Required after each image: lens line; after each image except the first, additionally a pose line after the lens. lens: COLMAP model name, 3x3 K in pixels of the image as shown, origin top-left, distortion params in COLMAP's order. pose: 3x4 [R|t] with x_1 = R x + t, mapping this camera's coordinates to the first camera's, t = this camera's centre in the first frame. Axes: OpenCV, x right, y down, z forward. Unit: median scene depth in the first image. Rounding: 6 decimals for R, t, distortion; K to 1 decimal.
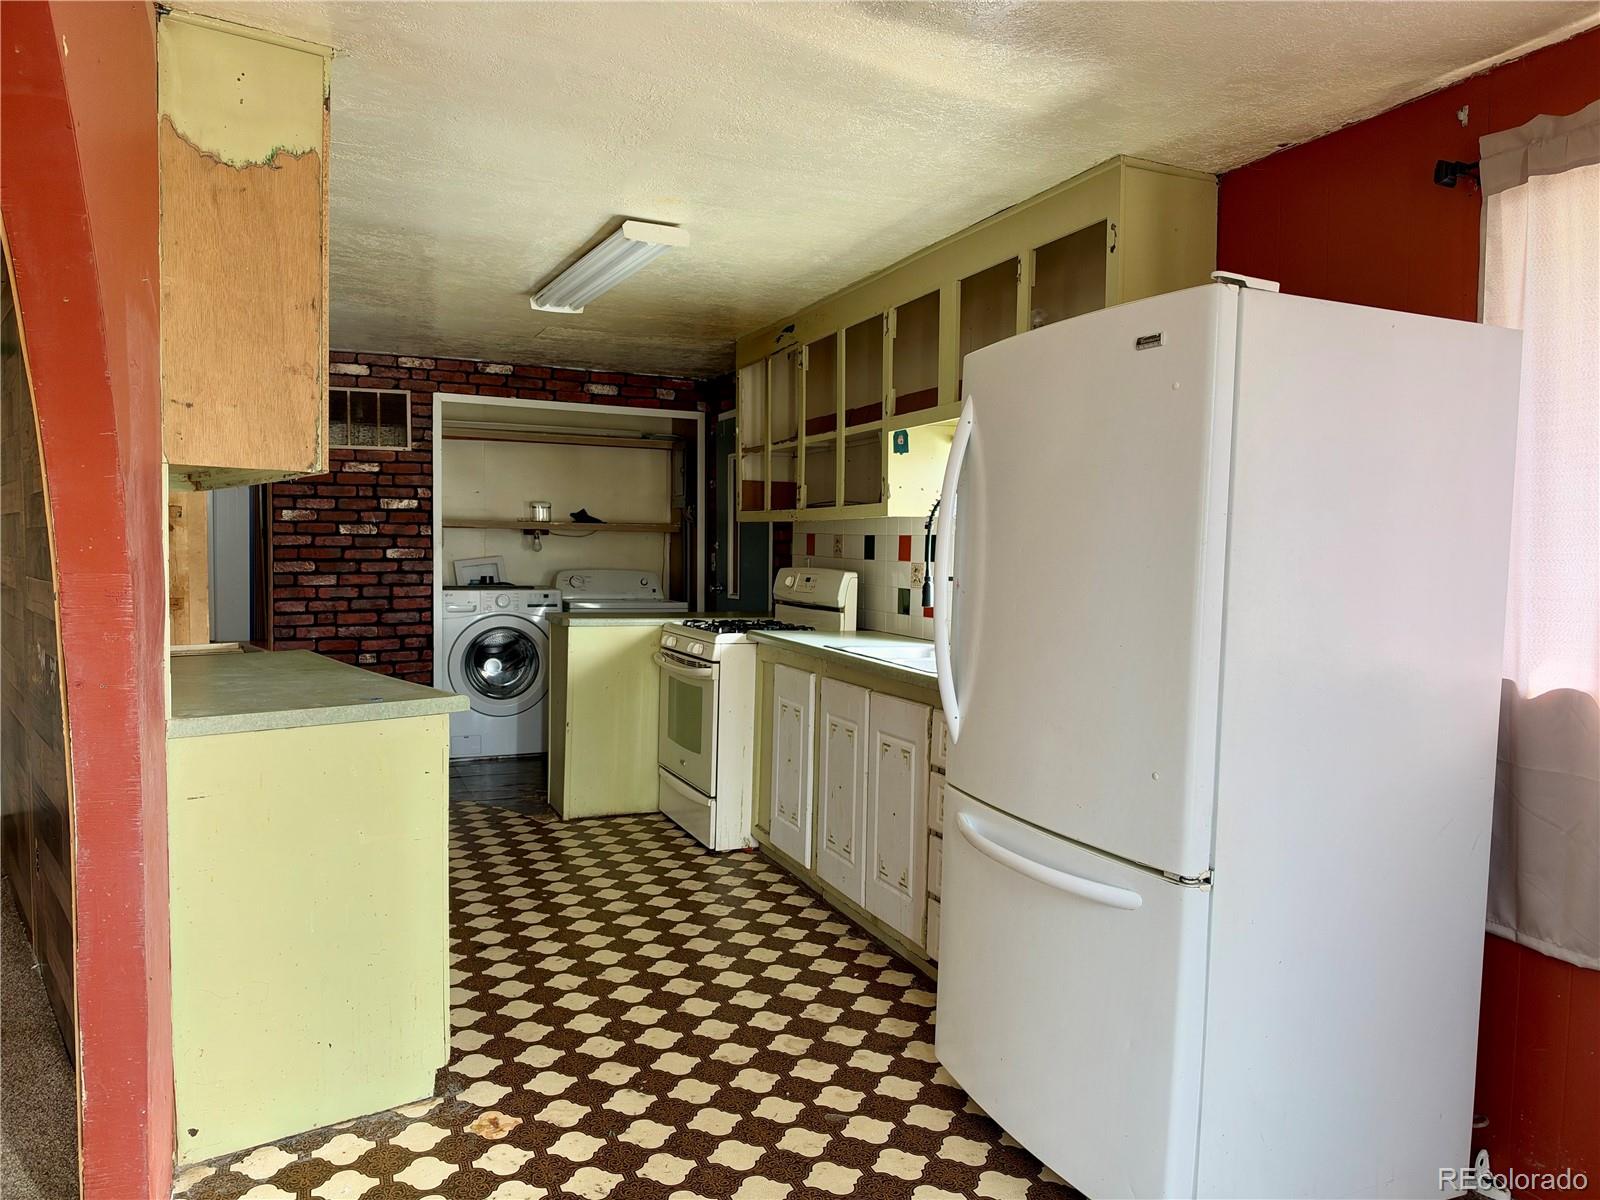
lens RADIAL K [[1109.8, 0, 800.0], [0, 1109.8, 600.0], [0, 0, 1]] dist [-0.002591, -0.000596]
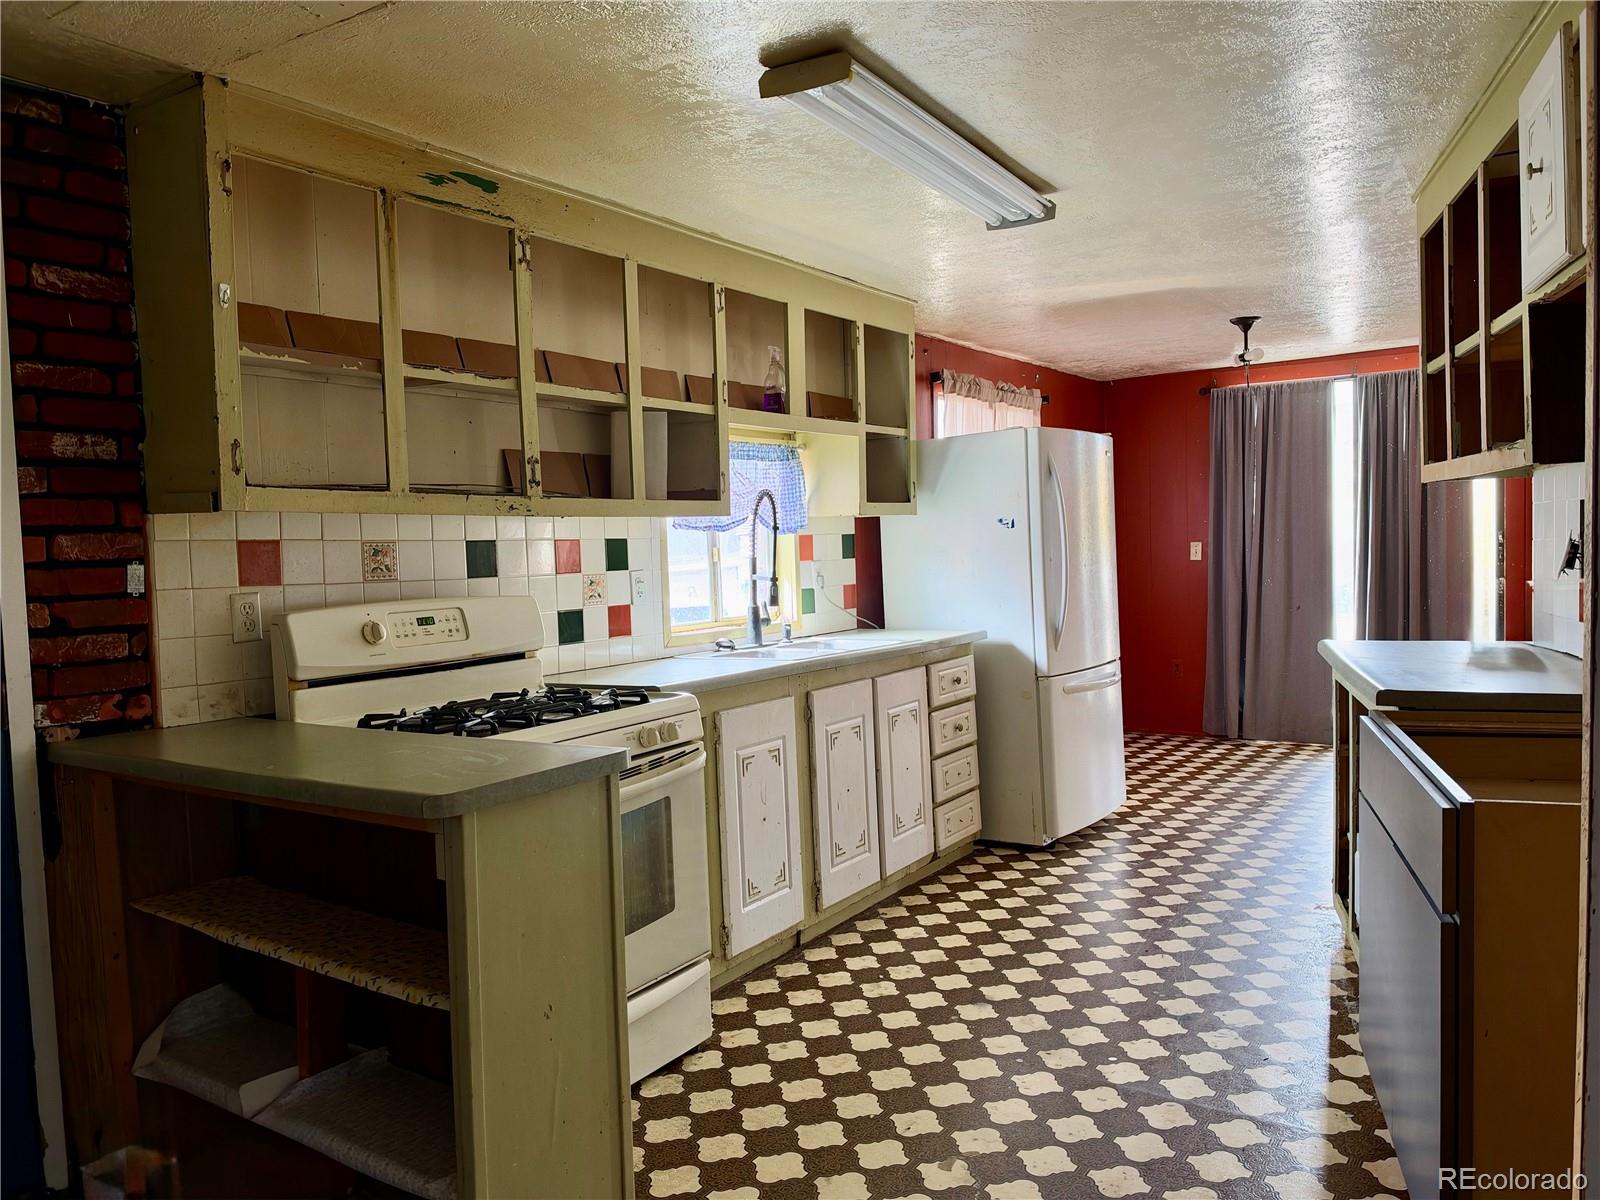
lens RADIAL K [[1109.8, 0, 800.0], [0, 1109.8, 600.0], [0, 0, 1]] dist [-0.002591, -0.000596]
pose [[-0.522097, -0.034862, 0.852173, -0.805871], [0.079670, 0.992802, 0.089426, -0.093261], [-0.849157, 0.114582, -0.515562, 1.590165]]
